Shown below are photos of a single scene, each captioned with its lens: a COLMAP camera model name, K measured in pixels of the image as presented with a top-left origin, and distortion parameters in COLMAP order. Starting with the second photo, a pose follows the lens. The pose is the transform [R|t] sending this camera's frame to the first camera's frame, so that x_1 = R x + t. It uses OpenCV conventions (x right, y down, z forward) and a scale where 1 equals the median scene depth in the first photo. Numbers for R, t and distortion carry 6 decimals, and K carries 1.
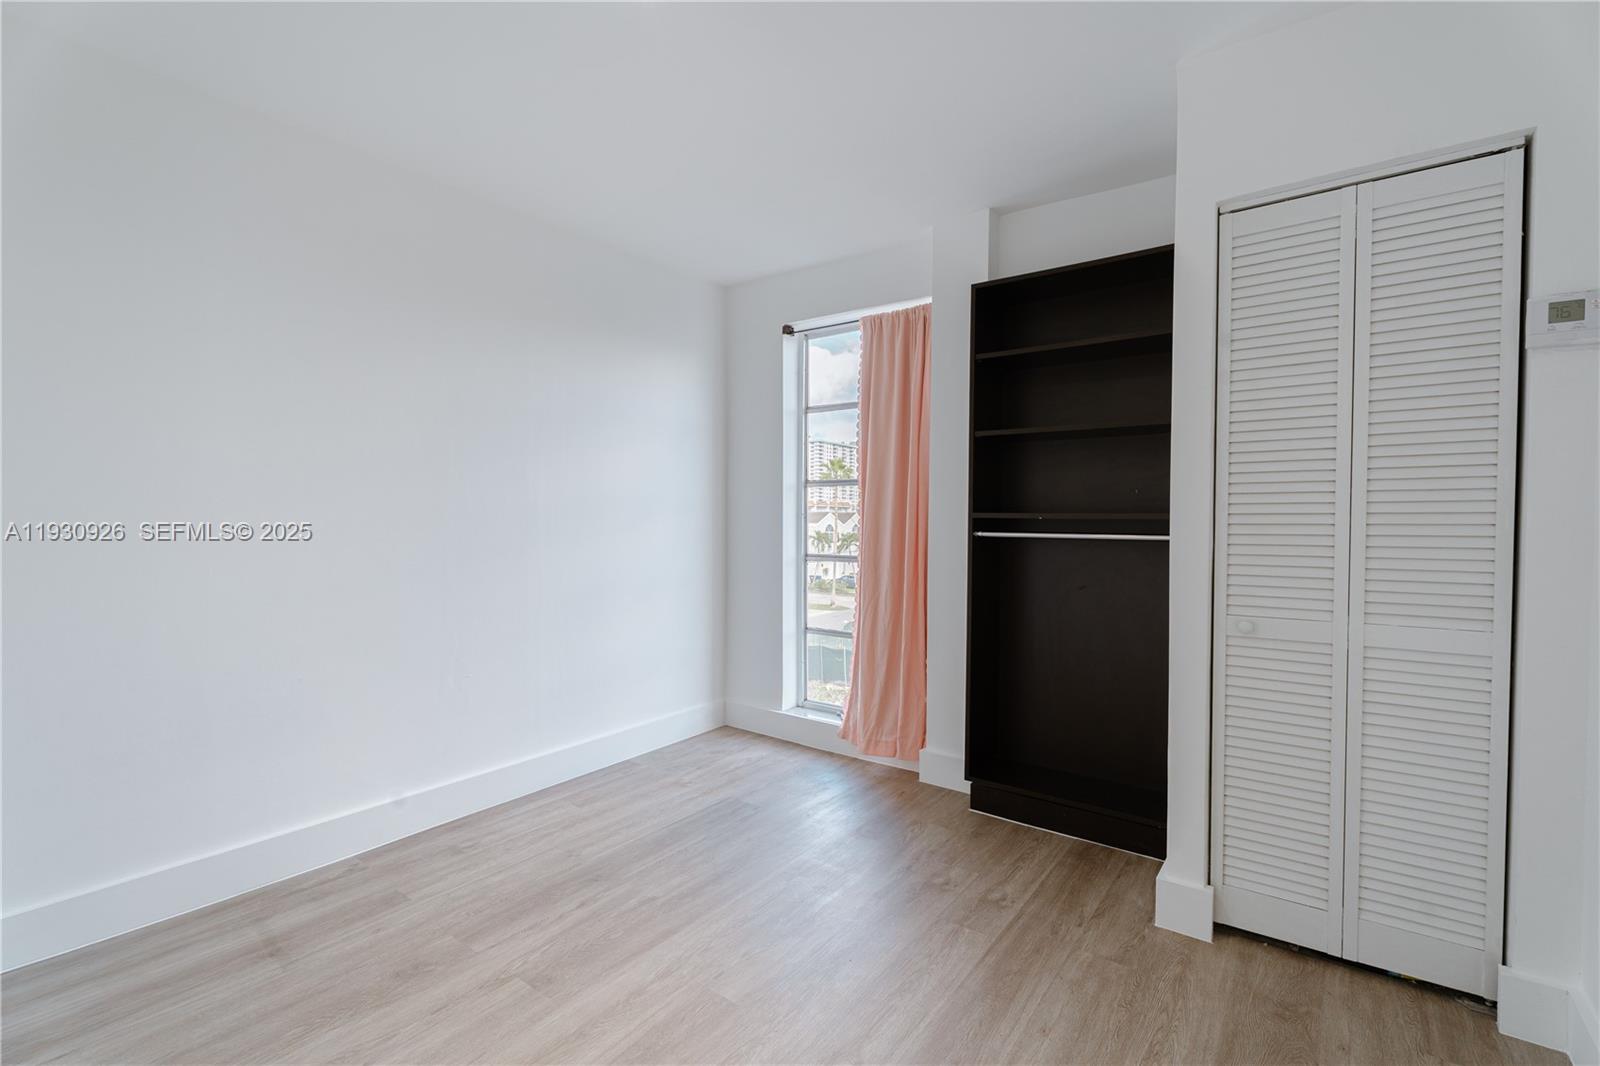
lens RADIAL K [[761.7, 0, 800.0], [0, 761.7, 533.0], [0, 0, 1]] dist [-0.026786, 0.000485]
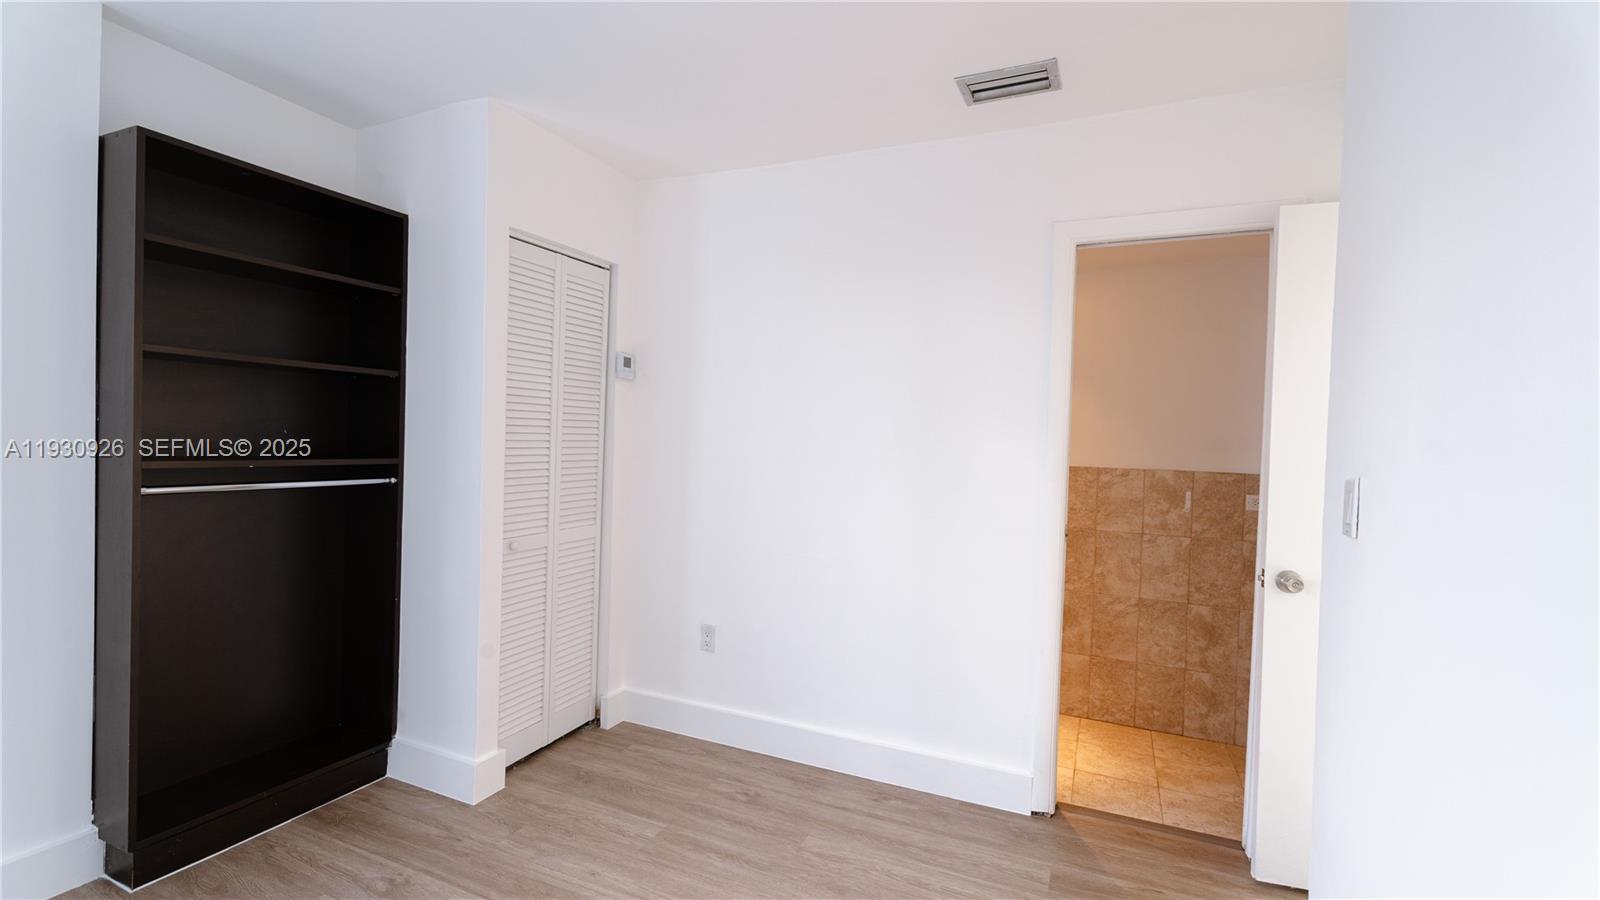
lens RADIAL K [[713.9, 0, 800.0], [0, 713.9, 450.0], [0, 0, 1]] dist [0.001802, -0.000007]
pose [[-0.284488, -0.033304, 0.958101, -0.792109], [-0.025812, 0.999300, 0.027071, -0.098311], [-0.958332, -0.017029, -0.285148, 0.863983]]
